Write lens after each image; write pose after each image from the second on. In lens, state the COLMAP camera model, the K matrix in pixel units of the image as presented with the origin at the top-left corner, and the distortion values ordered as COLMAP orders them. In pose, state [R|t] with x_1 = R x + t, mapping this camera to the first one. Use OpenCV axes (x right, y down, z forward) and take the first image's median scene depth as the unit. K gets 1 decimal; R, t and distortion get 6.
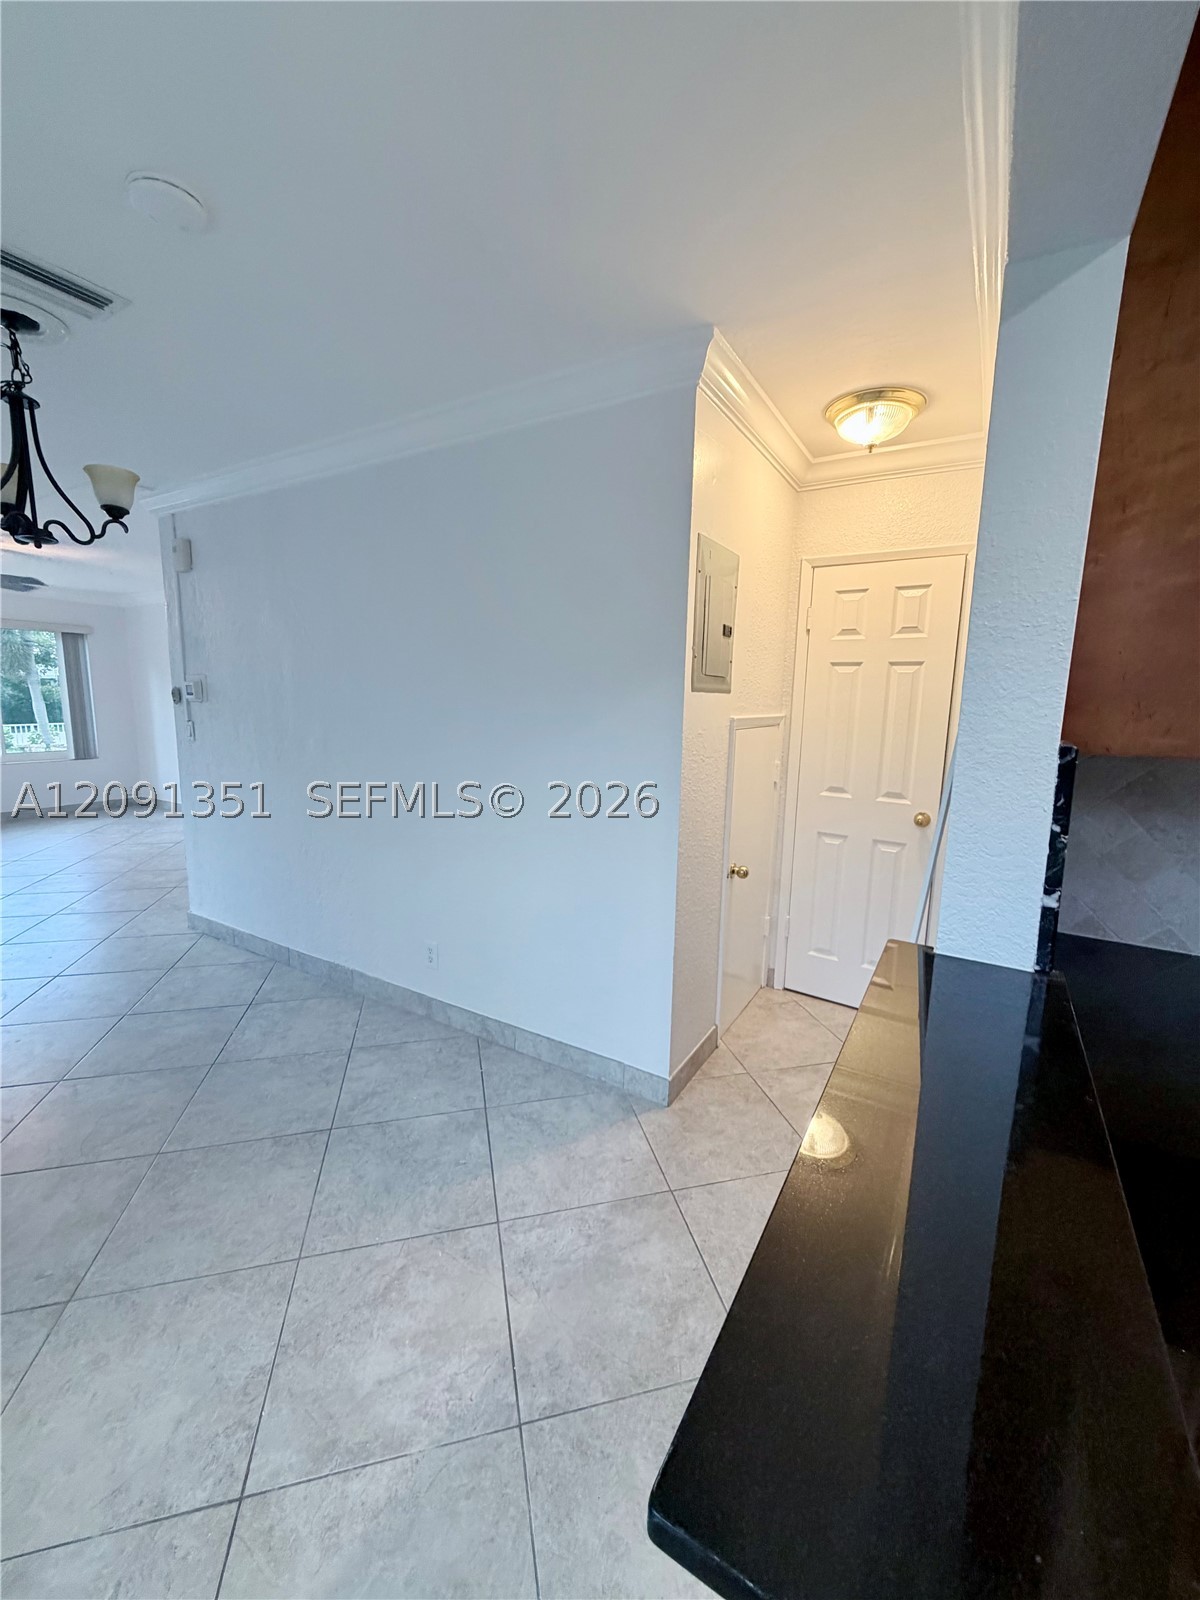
lens RADIAL K [[645.3, 0, 602.5], [0, 645.3, 795.1], [0, 0, 1]] dist [0.000703, -0.000039]
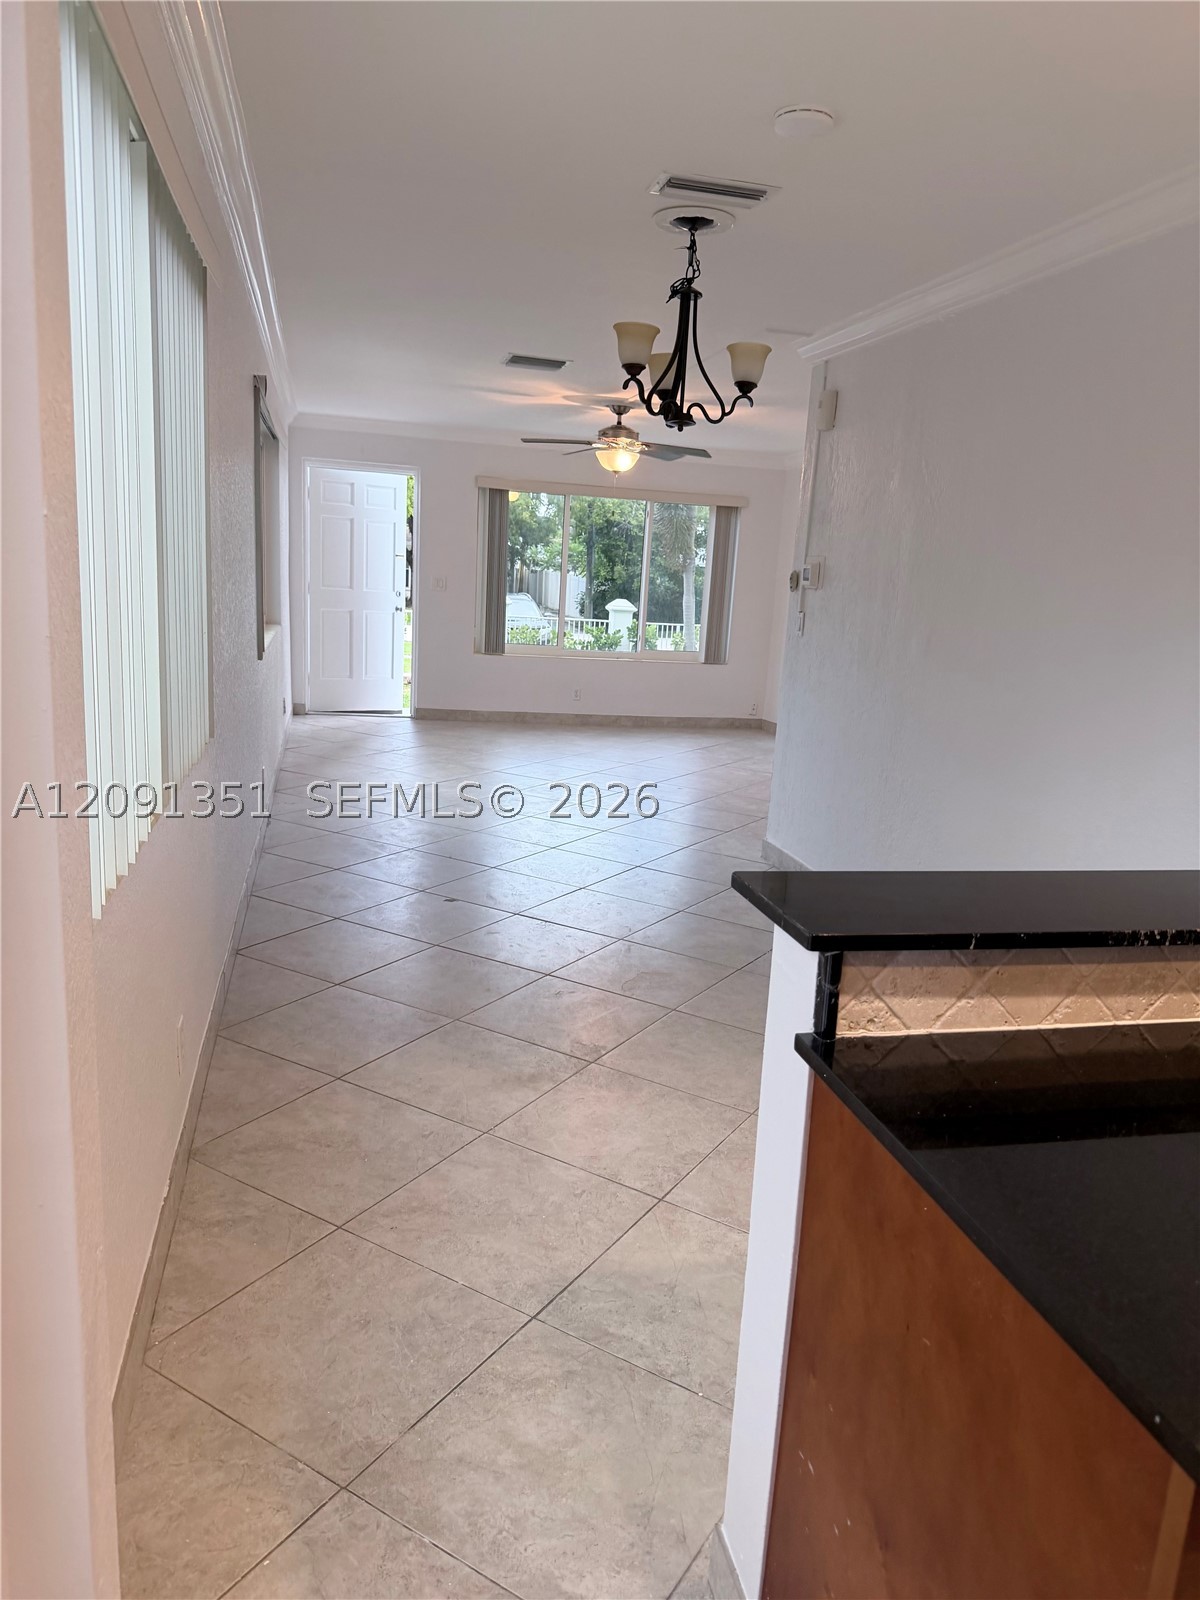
lens RADIAL K [[1141.7, 0, 601.5], [0, 1141.7, 835.3], [0, 0, 1]] dist [0.063896, -0.002233]
pose [[0.699487, 0.183726, -0.690624, 0.465942], [-0.156296, 0.982323, 0.103024, 0.102389], [0.697344, 0.035878, 0.715838, -0.428783]]
